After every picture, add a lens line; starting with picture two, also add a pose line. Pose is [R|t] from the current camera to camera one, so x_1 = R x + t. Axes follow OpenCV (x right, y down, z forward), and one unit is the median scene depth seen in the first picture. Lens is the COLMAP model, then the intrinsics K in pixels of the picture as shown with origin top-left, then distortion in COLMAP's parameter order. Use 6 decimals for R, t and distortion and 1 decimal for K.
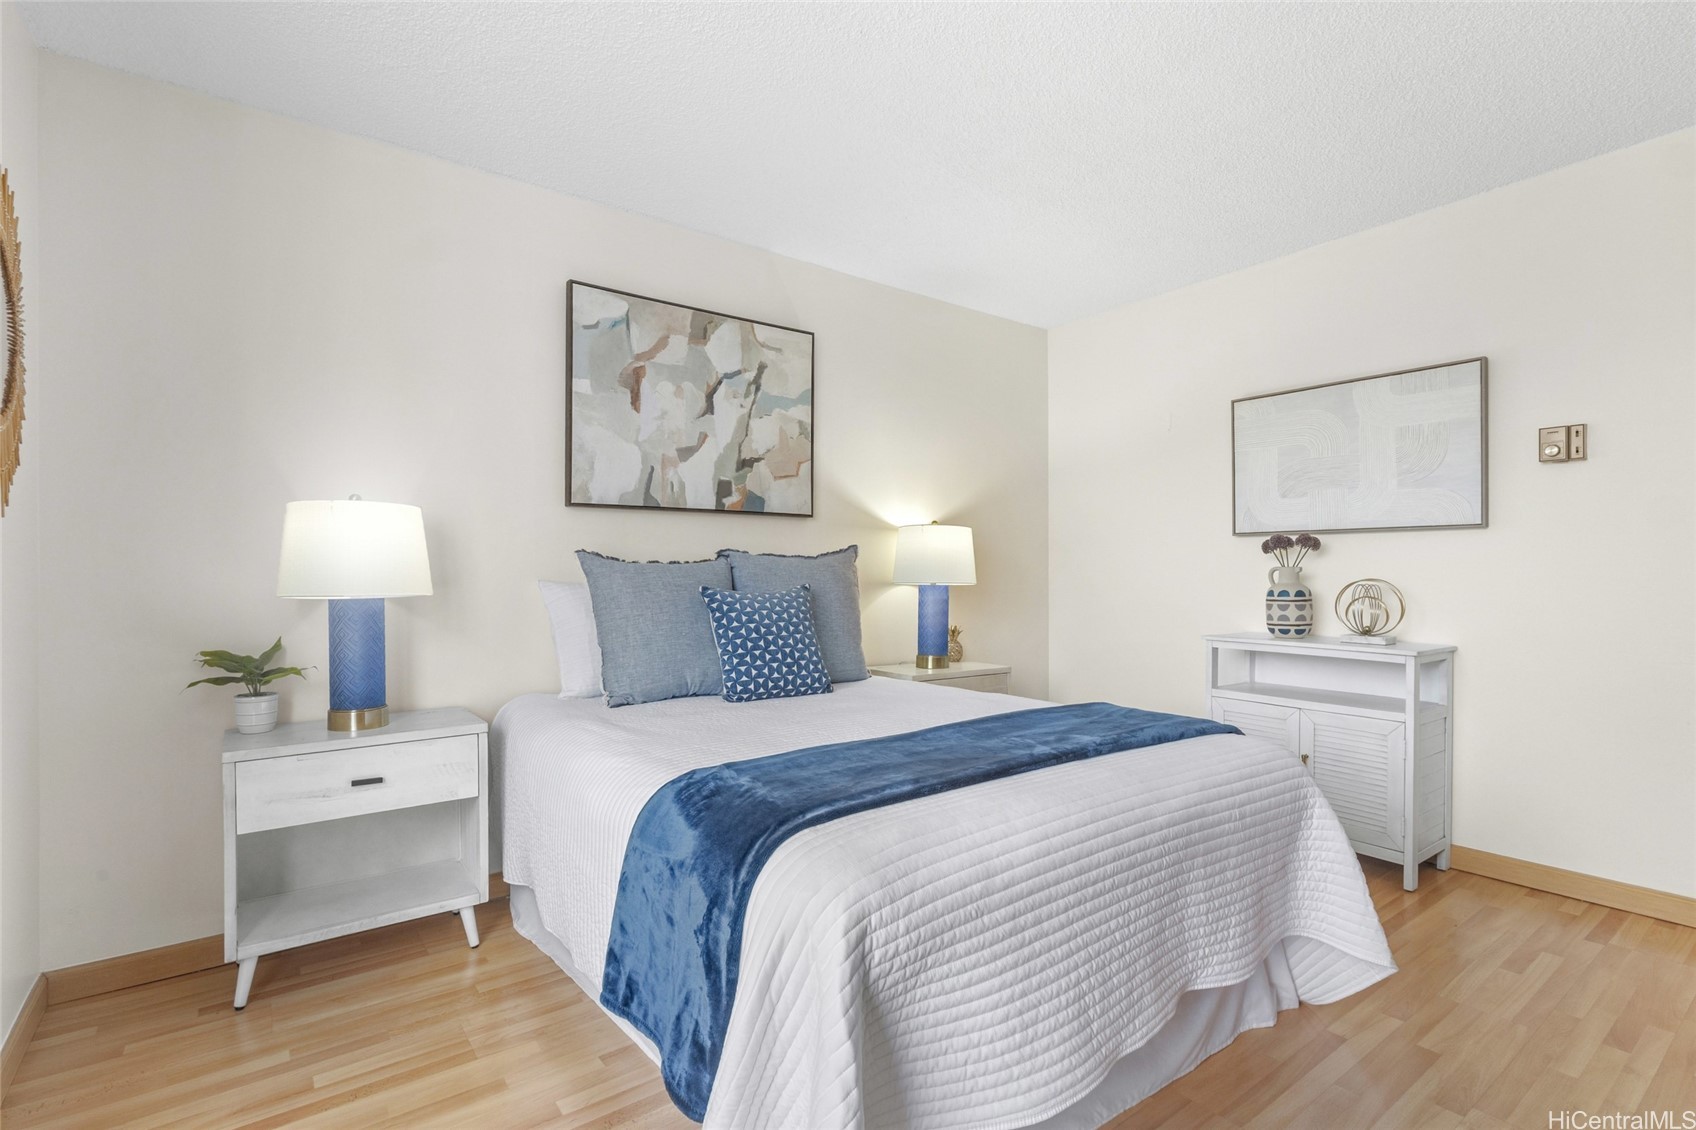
lens RADIAL K [[776.8, 0, 849.6], [0, 776.8, 572.7], [0, 0, 1]] dist [0.003203, 0.001399]
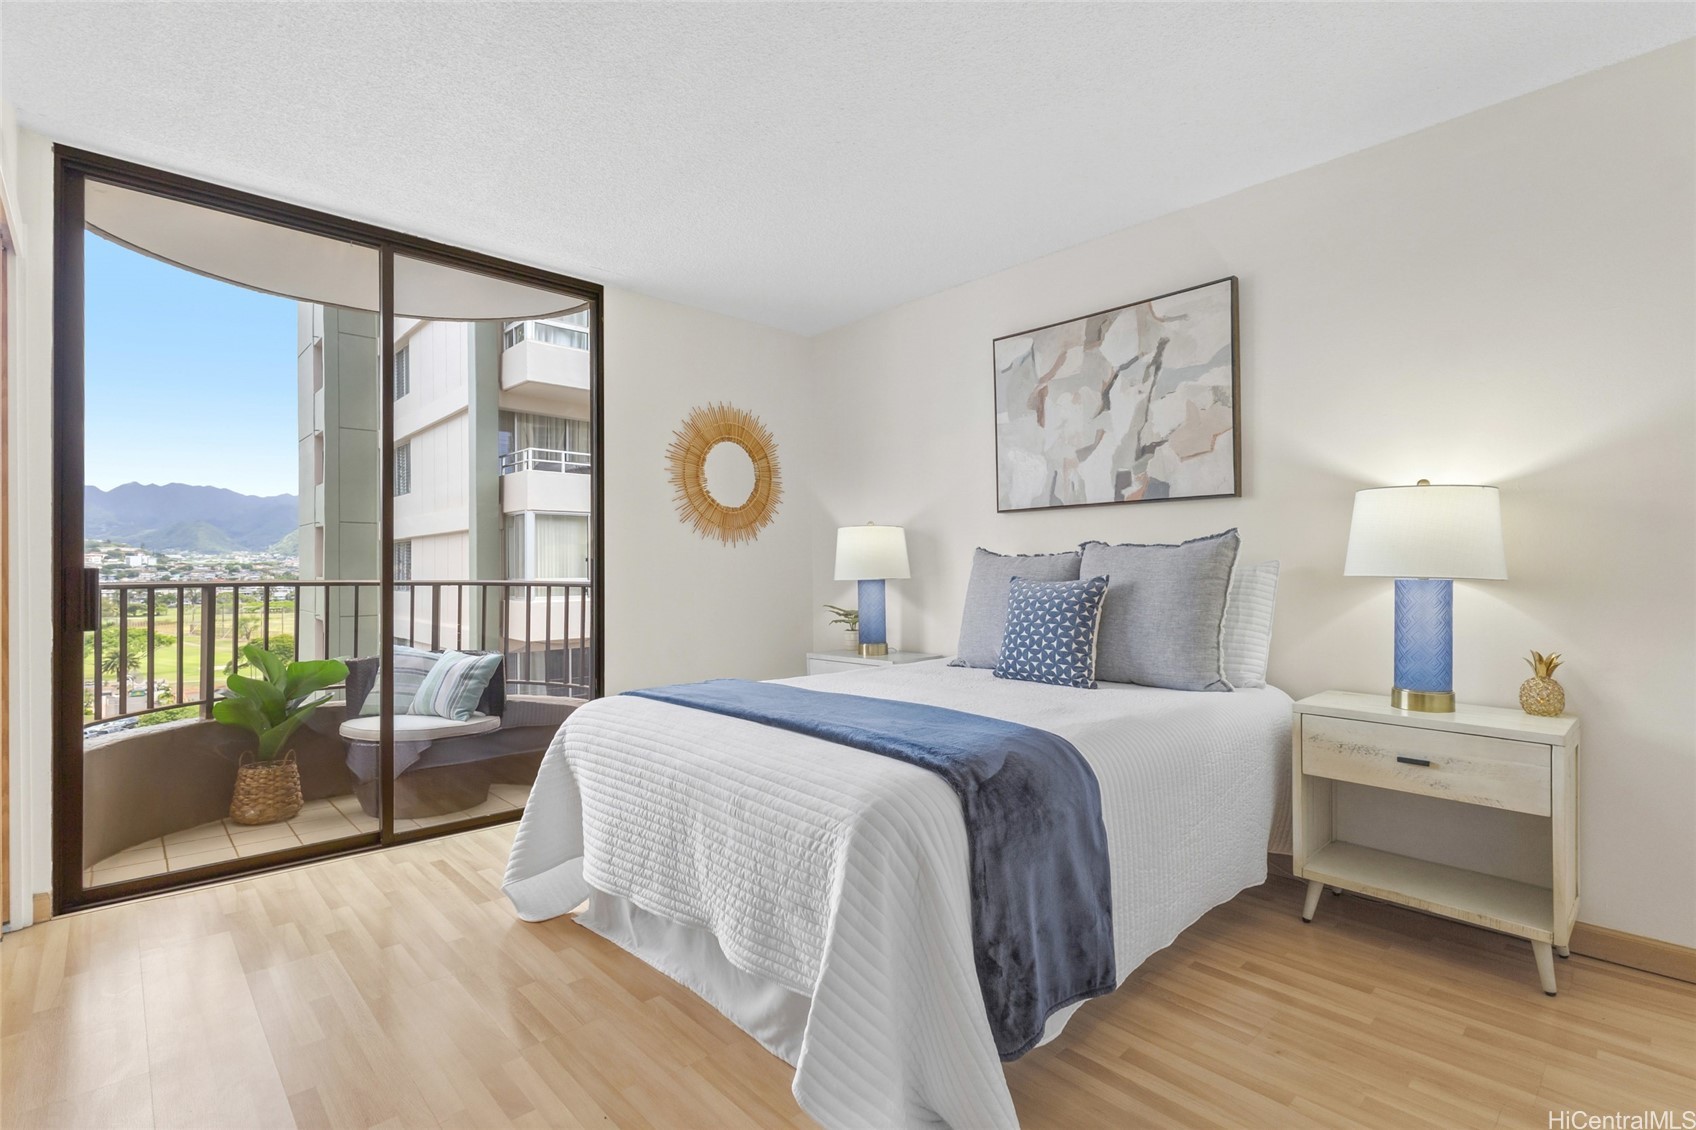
lens RADIAL K [[761.5, 0, 848.0], [0, 761.5, 565.0], [0, 0, 1]] dist [0.002015, 0.000481]
pose [[0.135335, -0.005159, -0.990786, 0.769768], [0.004306, 0.999980, -0.004619, 0.004707], [0.990790, -0.003642, 0.135355, 0.517784]]
